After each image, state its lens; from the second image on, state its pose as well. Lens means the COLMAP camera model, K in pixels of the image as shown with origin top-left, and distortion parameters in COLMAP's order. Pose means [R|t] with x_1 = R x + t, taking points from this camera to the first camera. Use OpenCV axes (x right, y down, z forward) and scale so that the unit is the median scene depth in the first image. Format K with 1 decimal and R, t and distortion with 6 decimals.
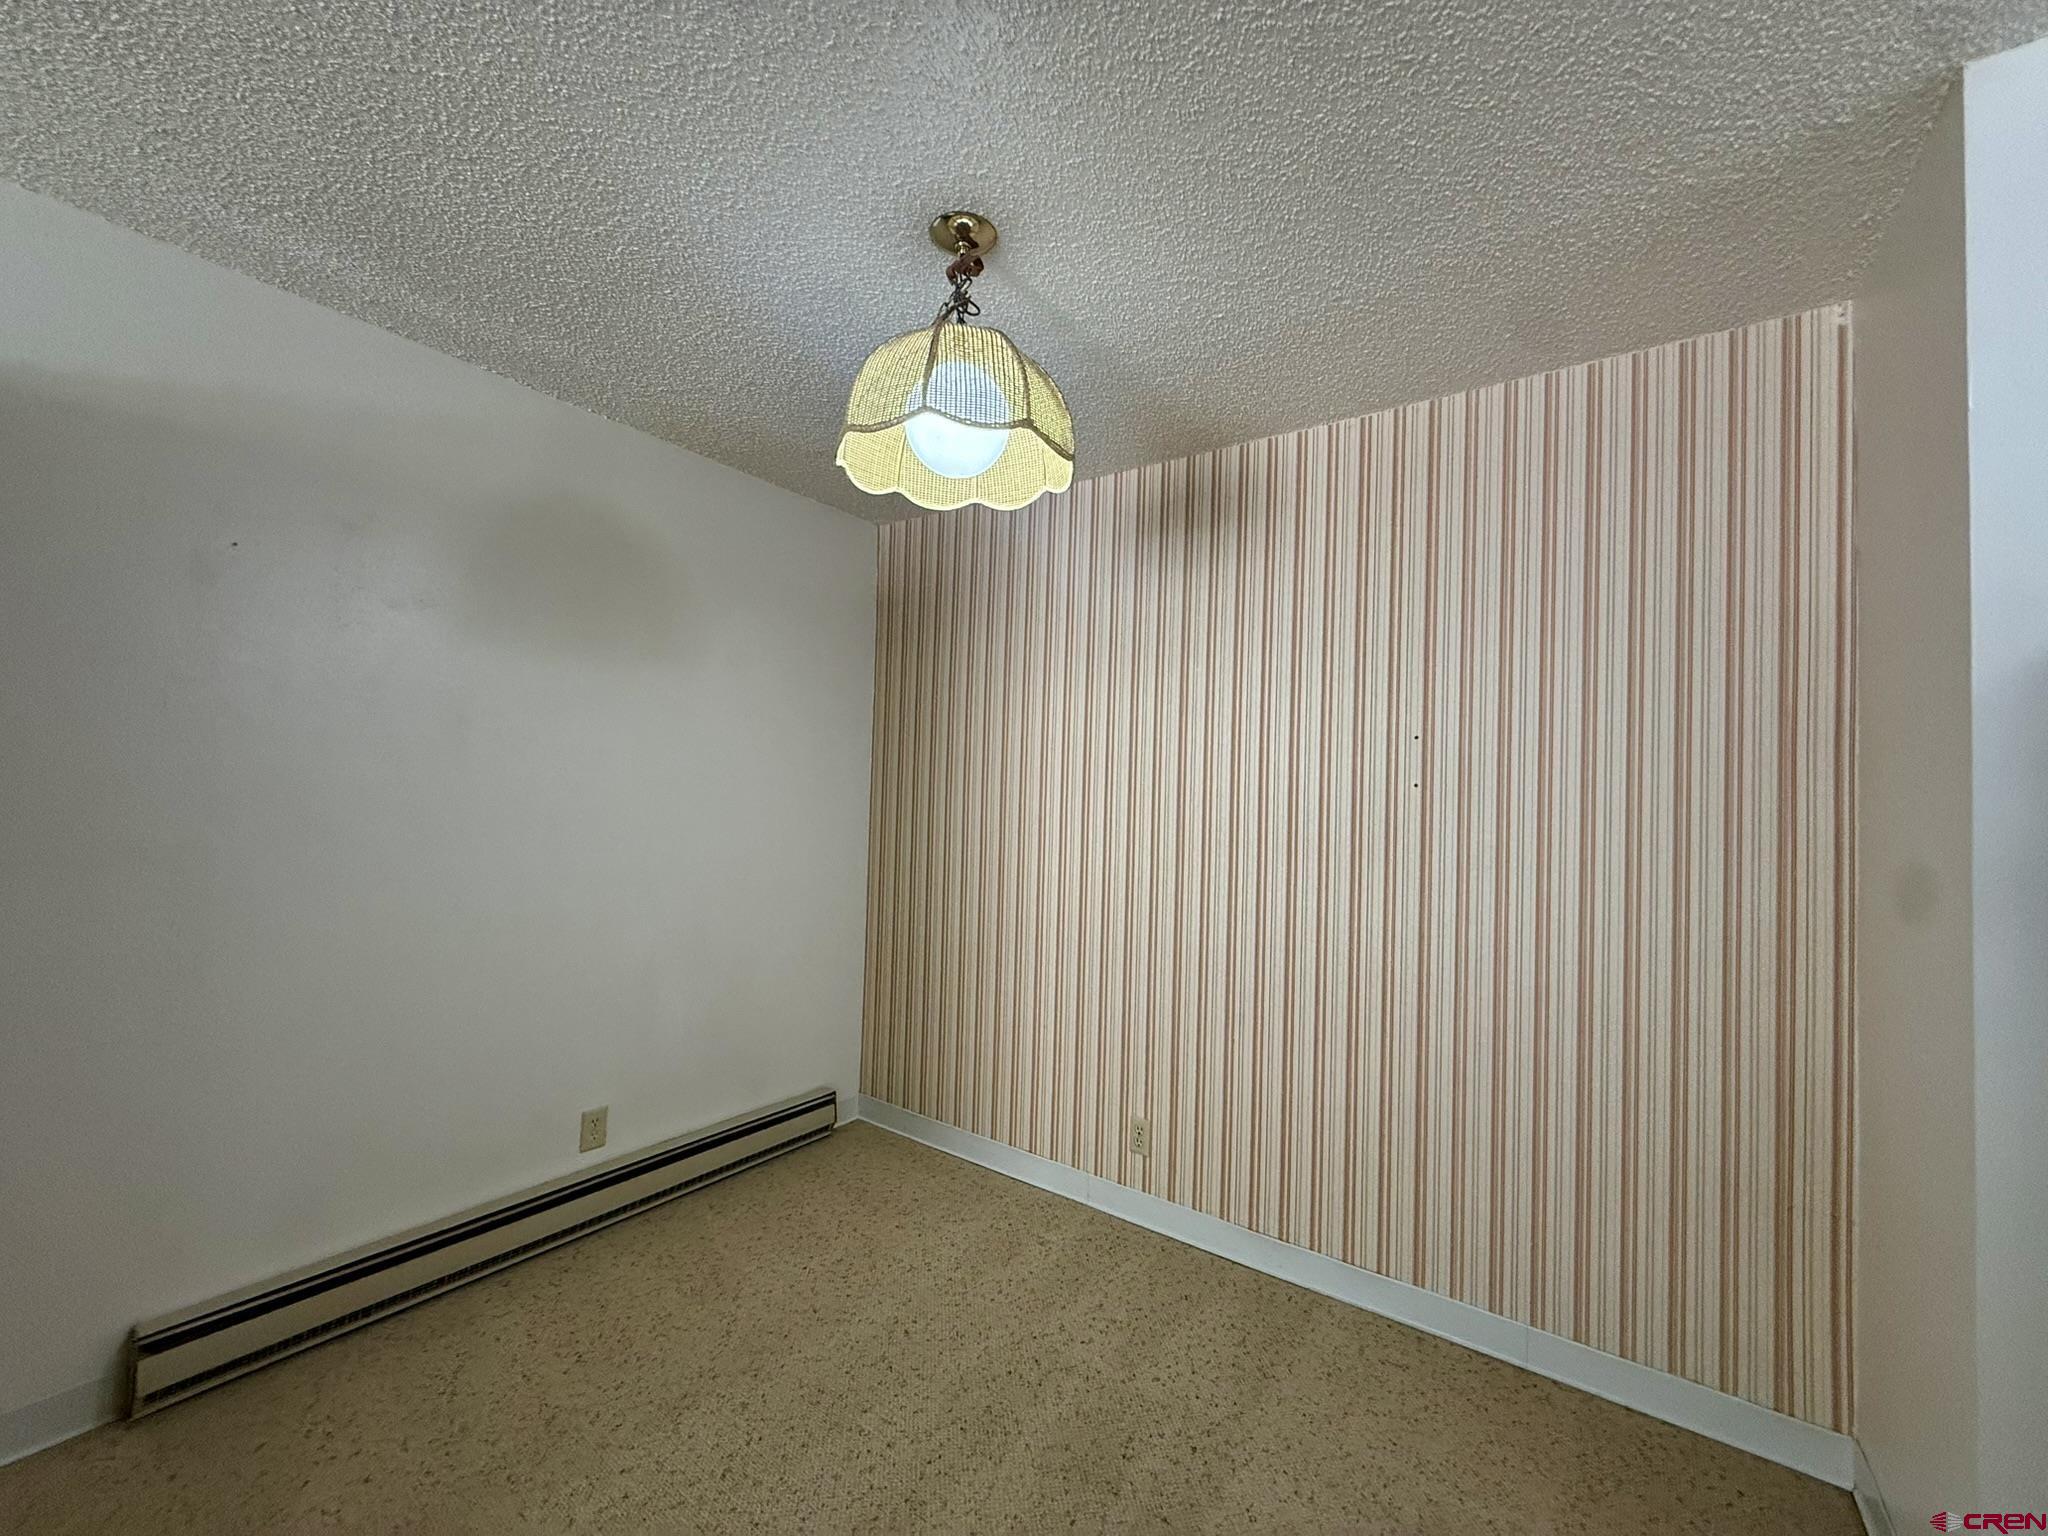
lens RADIAL K [[815.0, 0, 1033.8], [0, 815.0, 764.3], [0, 0, 1]] dist [-0.001178, 0.000316]
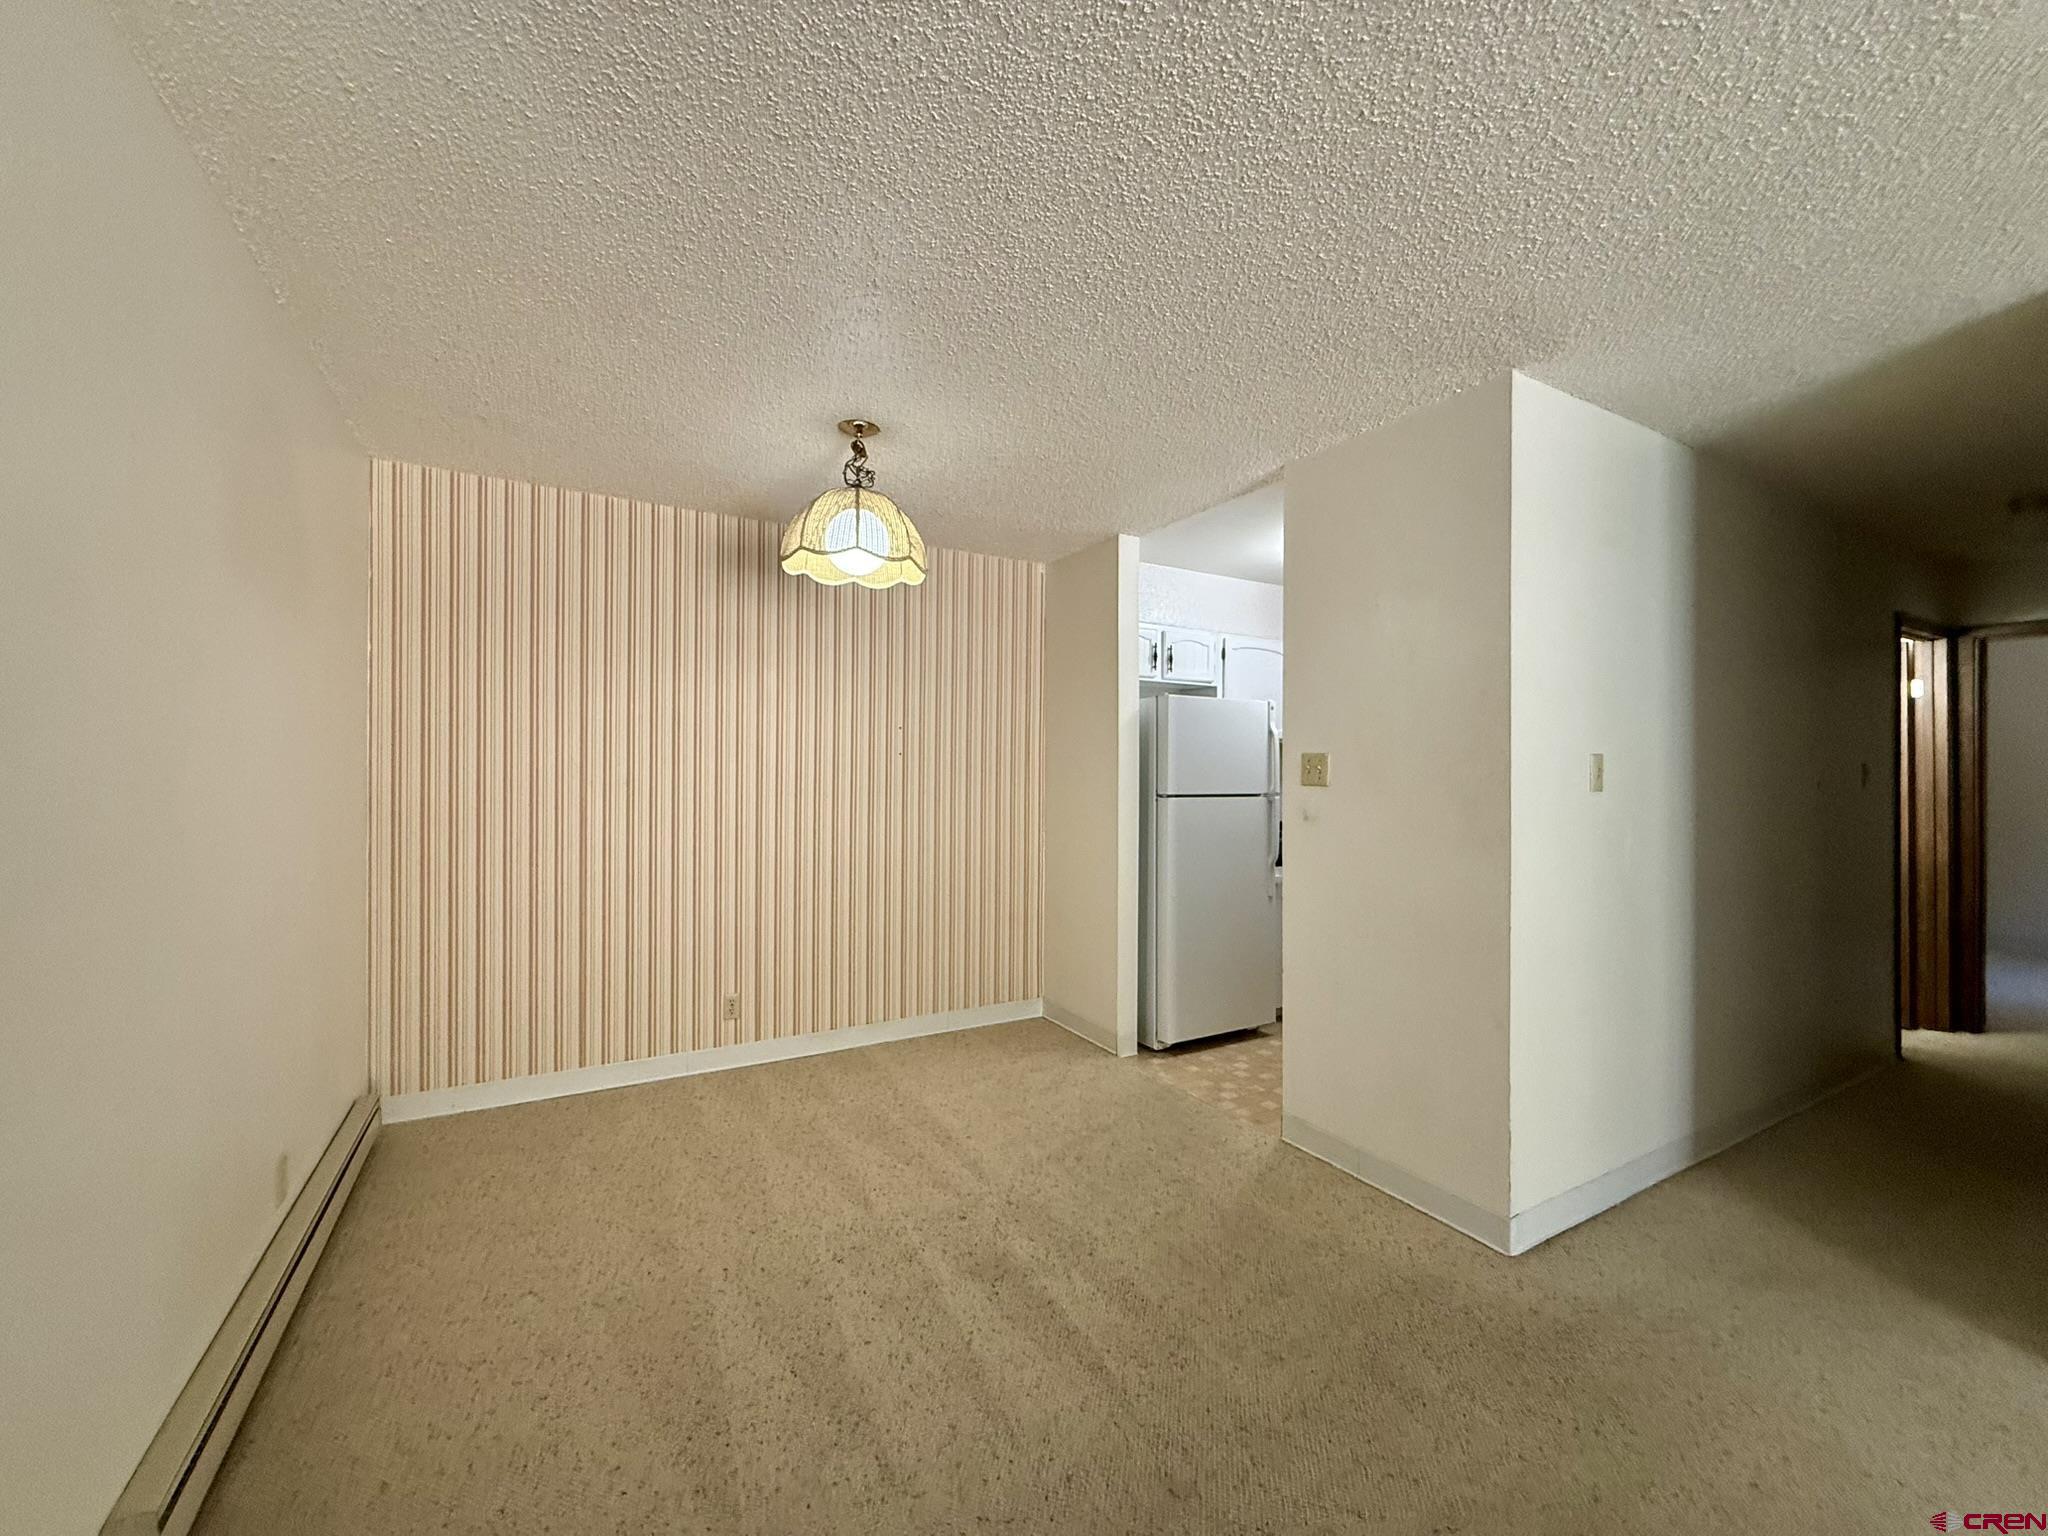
lens RADIAL K [[815.0, 0, 1033.8], [0, 815.0, 764.3], [0, 0, 1]] dist [-0.001178, 0.000316]
pose [[0.398163, -0.021172, 0.917070, -1.210932], [-0.028666, 0.998958, 0.035508, -0.027983], [-0.916867, -0.040427, 0.397141, -0.009511]]
